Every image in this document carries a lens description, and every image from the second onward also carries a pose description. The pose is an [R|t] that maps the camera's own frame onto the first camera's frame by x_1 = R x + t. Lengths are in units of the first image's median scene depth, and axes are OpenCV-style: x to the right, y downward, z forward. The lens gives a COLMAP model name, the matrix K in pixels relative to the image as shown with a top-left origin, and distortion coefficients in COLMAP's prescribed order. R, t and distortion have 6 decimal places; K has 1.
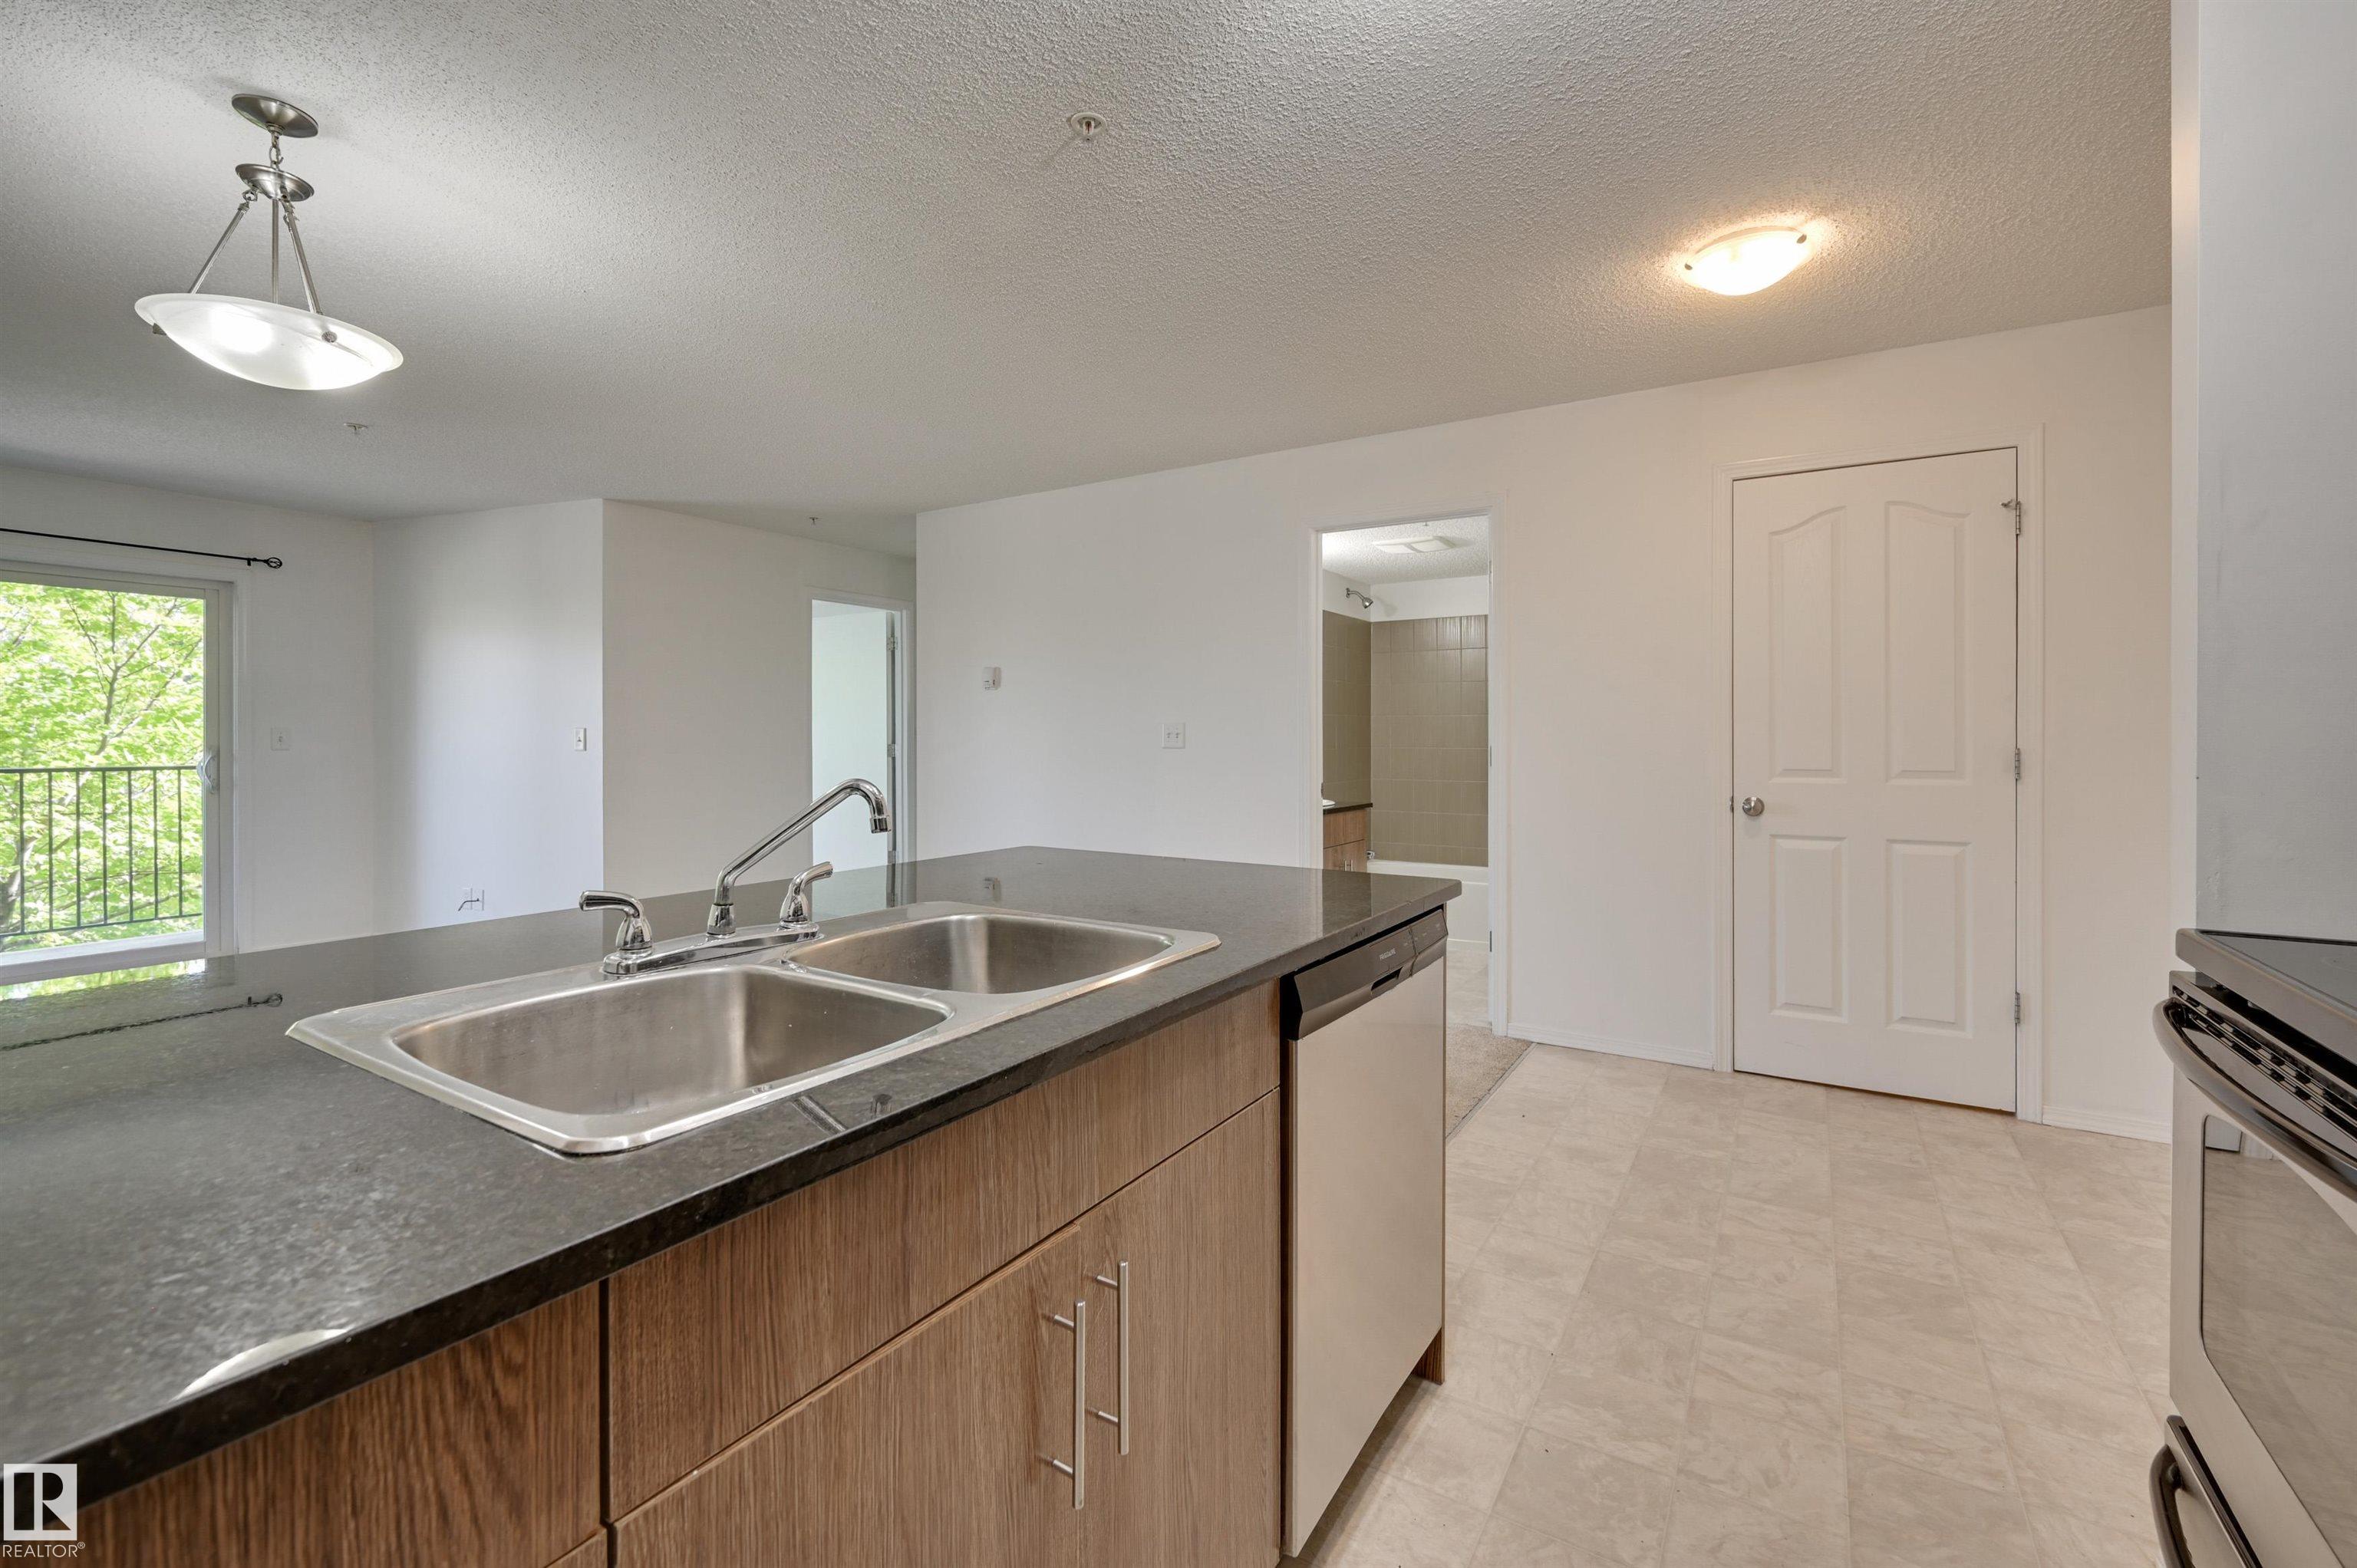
lens RADIAL K [[1000.2, 0, 1191.8], [0, 1000.2, 745.1], [0, 0, 1]] dist [-0.006560, 0.003458]
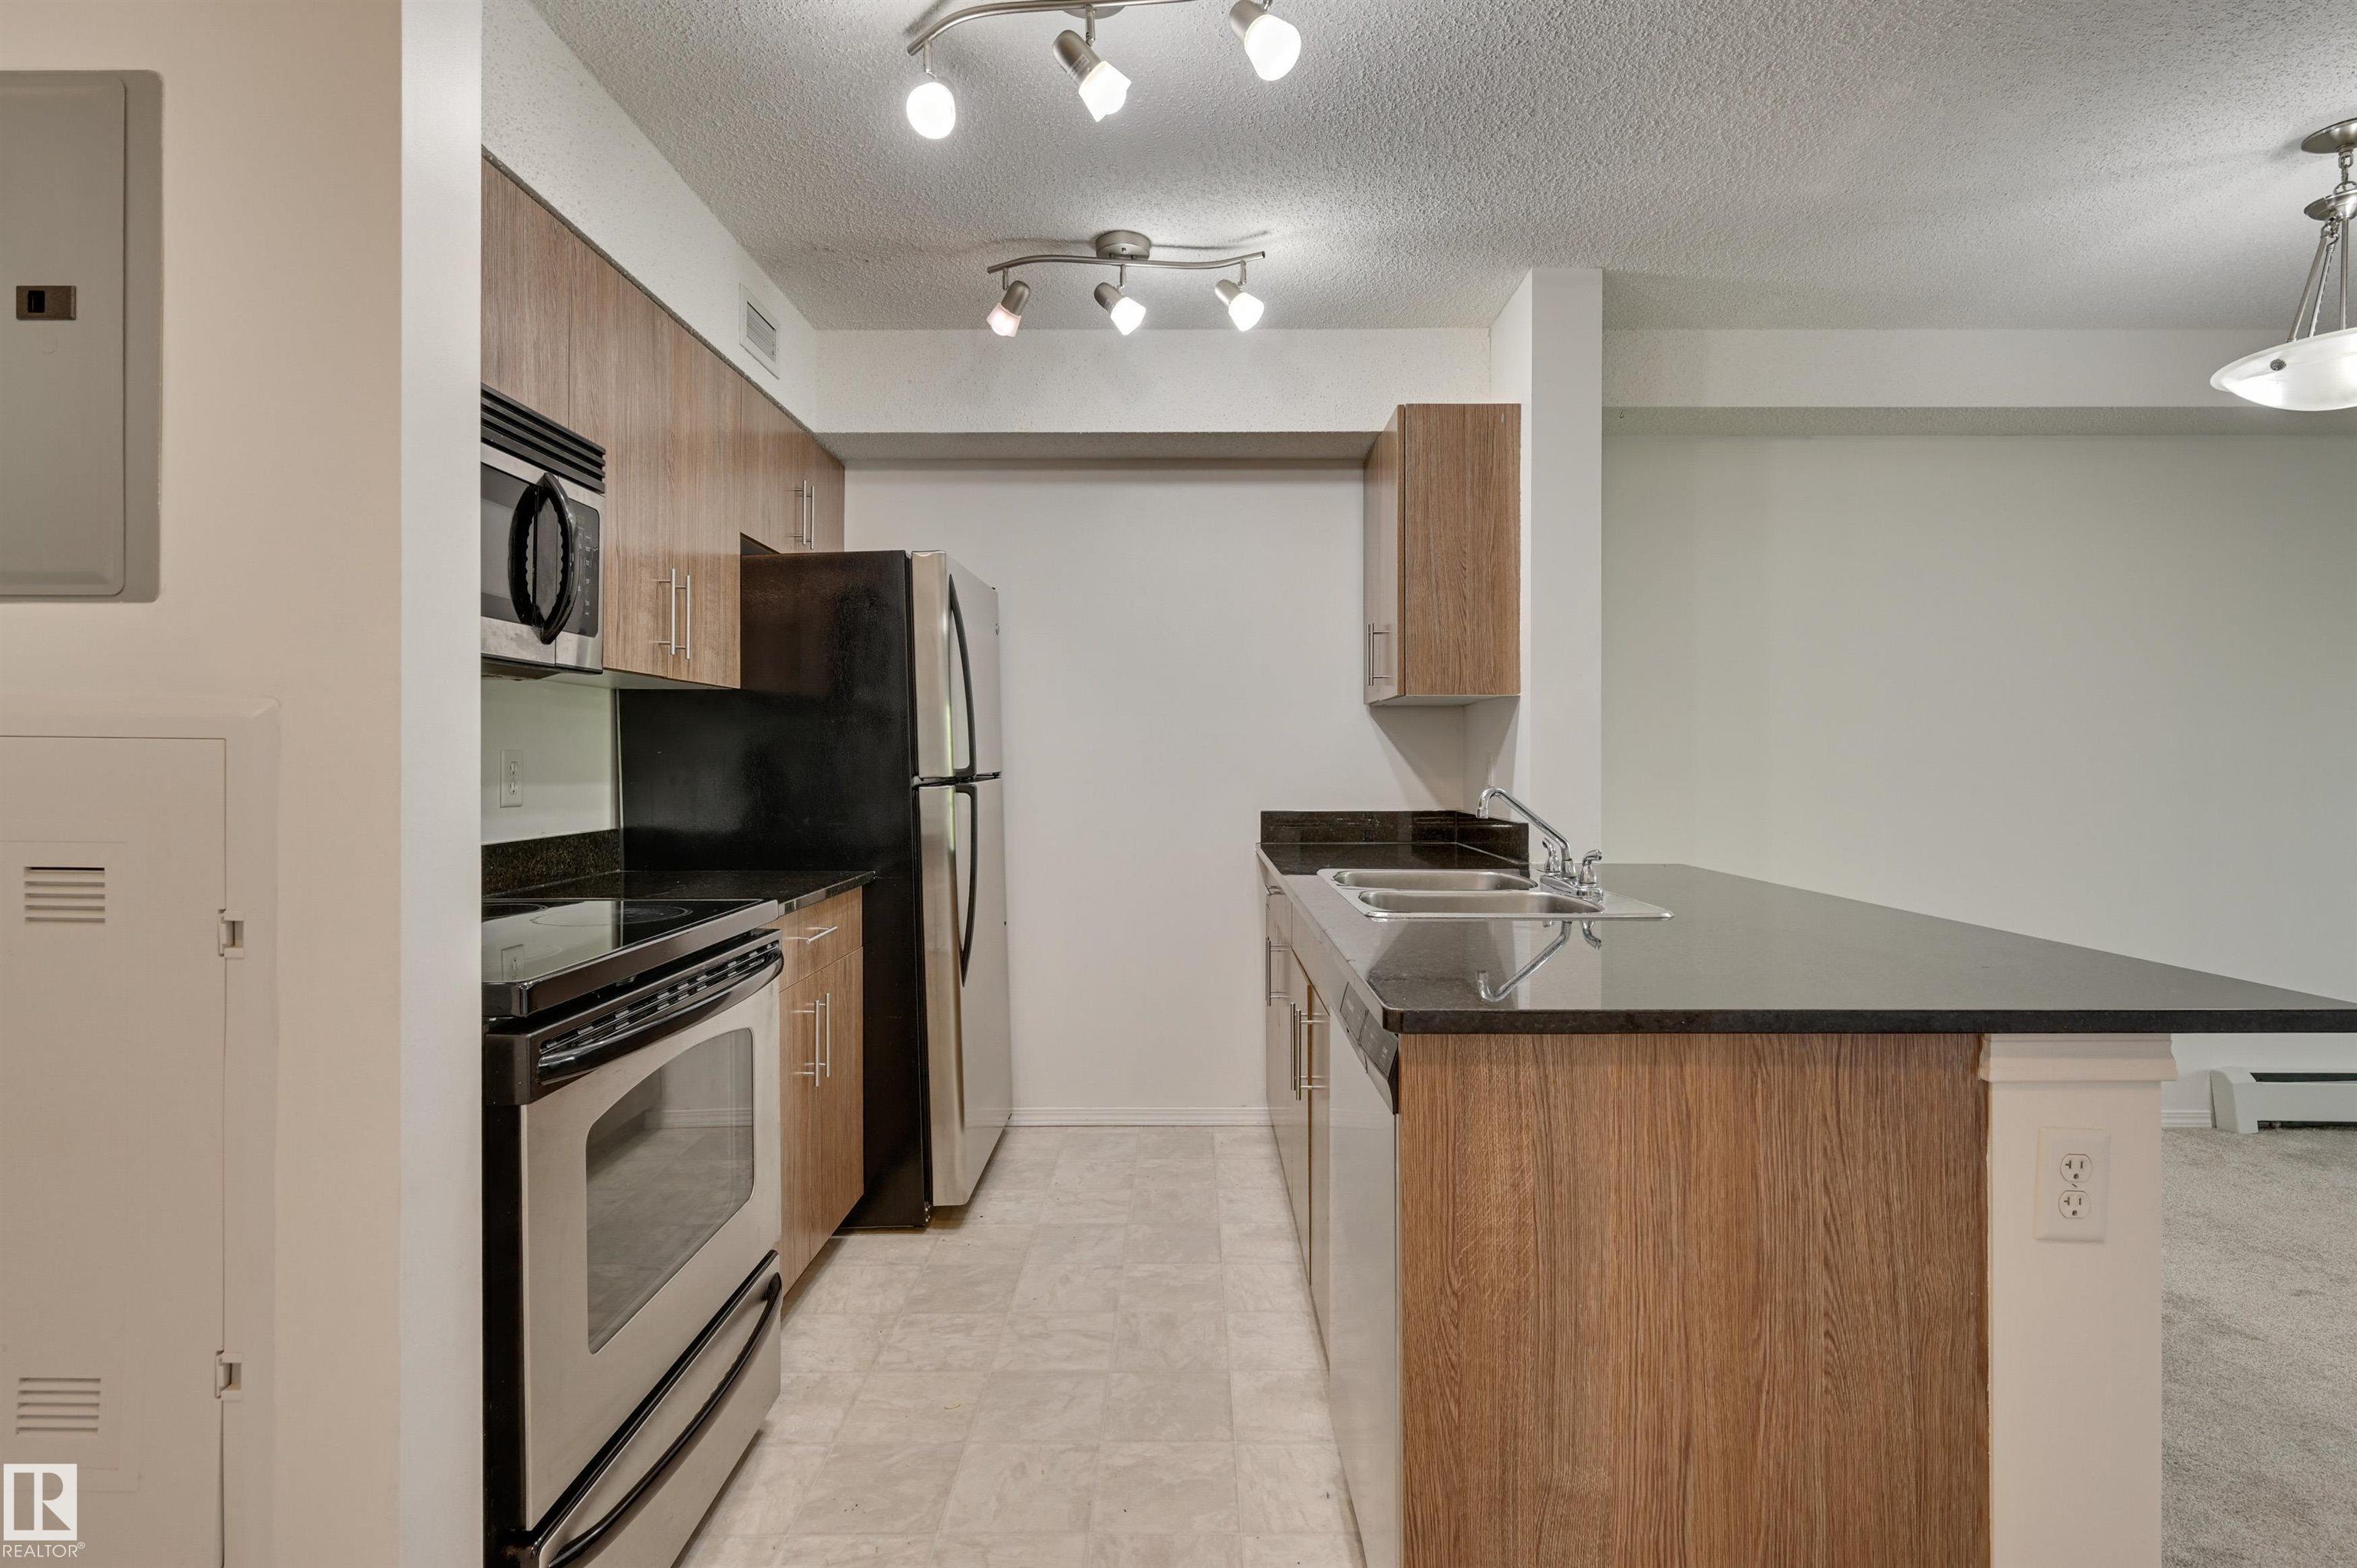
lens RADIAL K [[1132.5, 0, 1185.5], [0, 1132.5, 766.3], [0, 0, 1]] dist [-0.000840, 0.000553]
pose [[-0.852975, 0.000289, -0.521951, 0.380500], [-0.005417, 0.999941, 0.009405, -0.006002], [0.521923, 0.010849, -0.852924, 0.796976]]
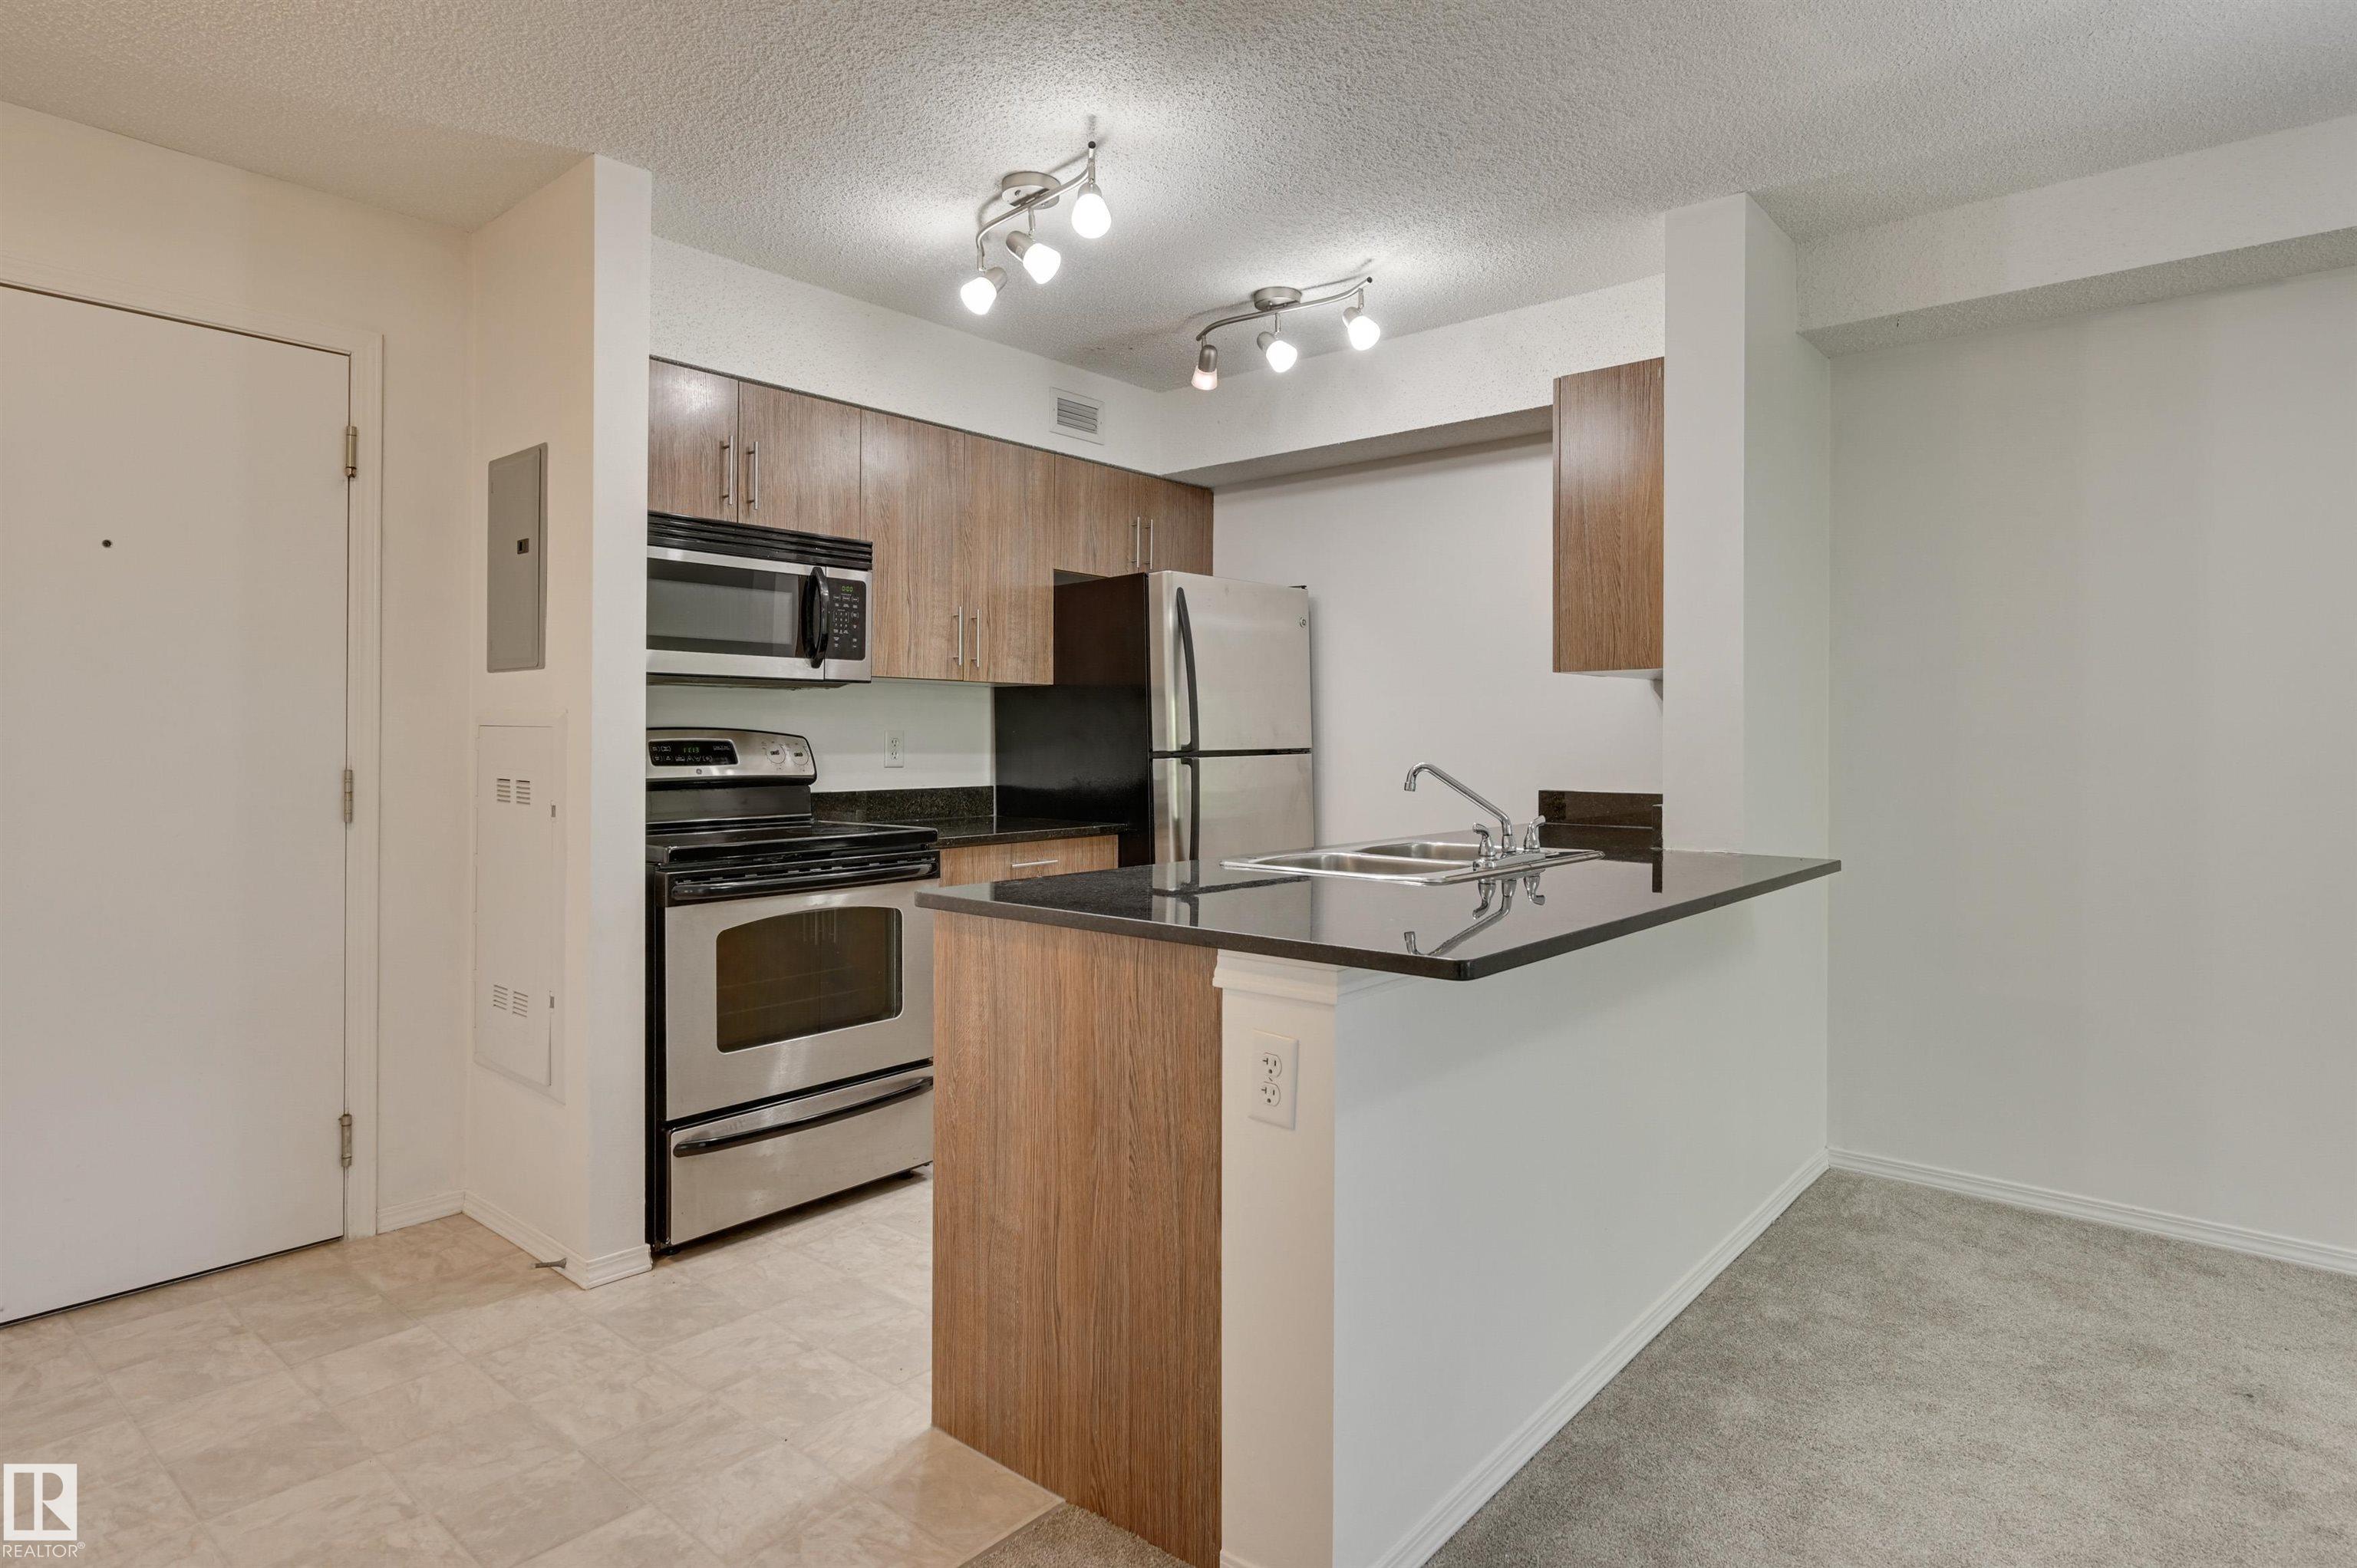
lens RADIAL K [[1269.1, 0, 1175.2], [0, 1269.1, 736.9], [0, 0, 1]] dist [0.000346, 0.000244]
pose [[-0.987577, -0.004712, 0.157063, -0.083588], [-0.003900, 0.999977, 0.005477, -0.009007], [-0.157085, 0.004797, -0.987573, 1.136727]]
